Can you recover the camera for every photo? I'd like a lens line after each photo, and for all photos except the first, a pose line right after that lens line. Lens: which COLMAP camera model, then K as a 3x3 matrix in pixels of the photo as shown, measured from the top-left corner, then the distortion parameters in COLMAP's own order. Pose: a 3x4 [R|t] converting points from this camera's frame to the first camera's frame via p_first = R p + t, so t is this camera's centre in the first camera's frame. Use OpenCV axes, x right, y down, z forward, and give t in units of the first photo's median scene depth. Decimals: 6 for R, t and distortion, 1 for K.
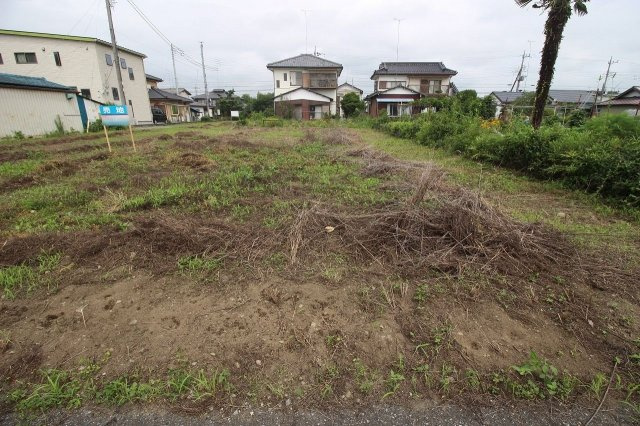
lens RADIAL K [[295.9, 0, 324.9], [0, 295.9, 212.7], [0, 0, 1]] dist [-0.001485, -0.011819]
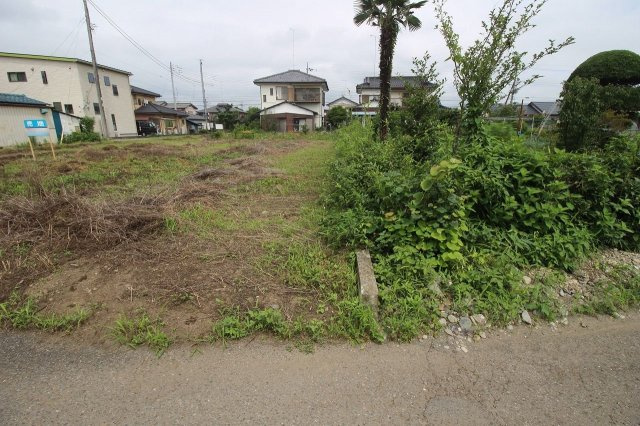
lens RADIAL K [[295.9, 0, 324.6], [0, 295.9, 212.2], [0, 0, 1]] dist [-0.001485, -0.011819]
pose [[0.998504, 0.013222, -0.053057, 0.197569], [-0.015453, 0.999004, -0.041858, 0.008852], [0.052451, 0.042616, 0.997714, -0.018602]]
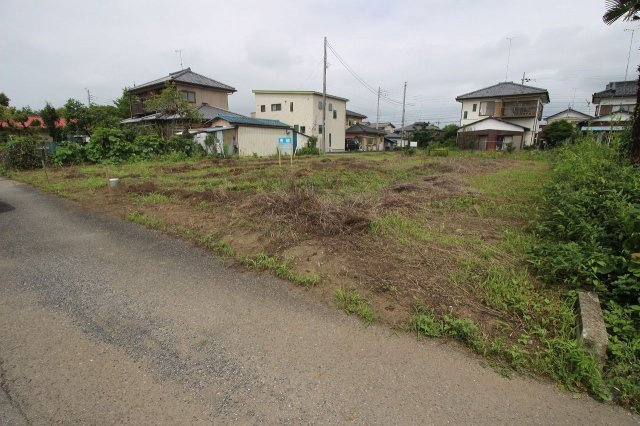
lens RADIAL K [[295.9, 0, 323.7], [0, 295.9, 212.2], [0, 0, 1]] dist [-0.001485, -0.011819]
pose [[0.785663, 0.139569, -0.602706, 0.192449], [-0.198100, 0.979680, -0.031371, 0.013560], [0.586080, 0.144043, 0.797346, -0.032429]]
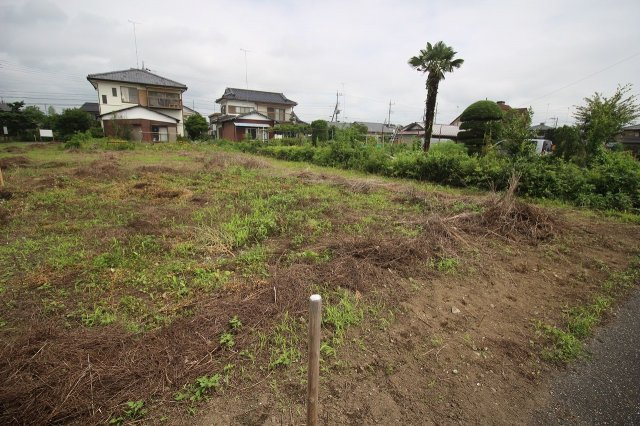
lens RADIAL K [[295.9, 0, 325.0], [0, 295.9, 210.3], [0, 0, 1]] dist [-0.001485, -0.011819]
pose [[0.848070, -0.101128, 0.520144, -0.165087], [0.142704, 0.988941, -0.040399, -0.007896], [-0.510306, 0.108488, 0.853122, 0.020032]]
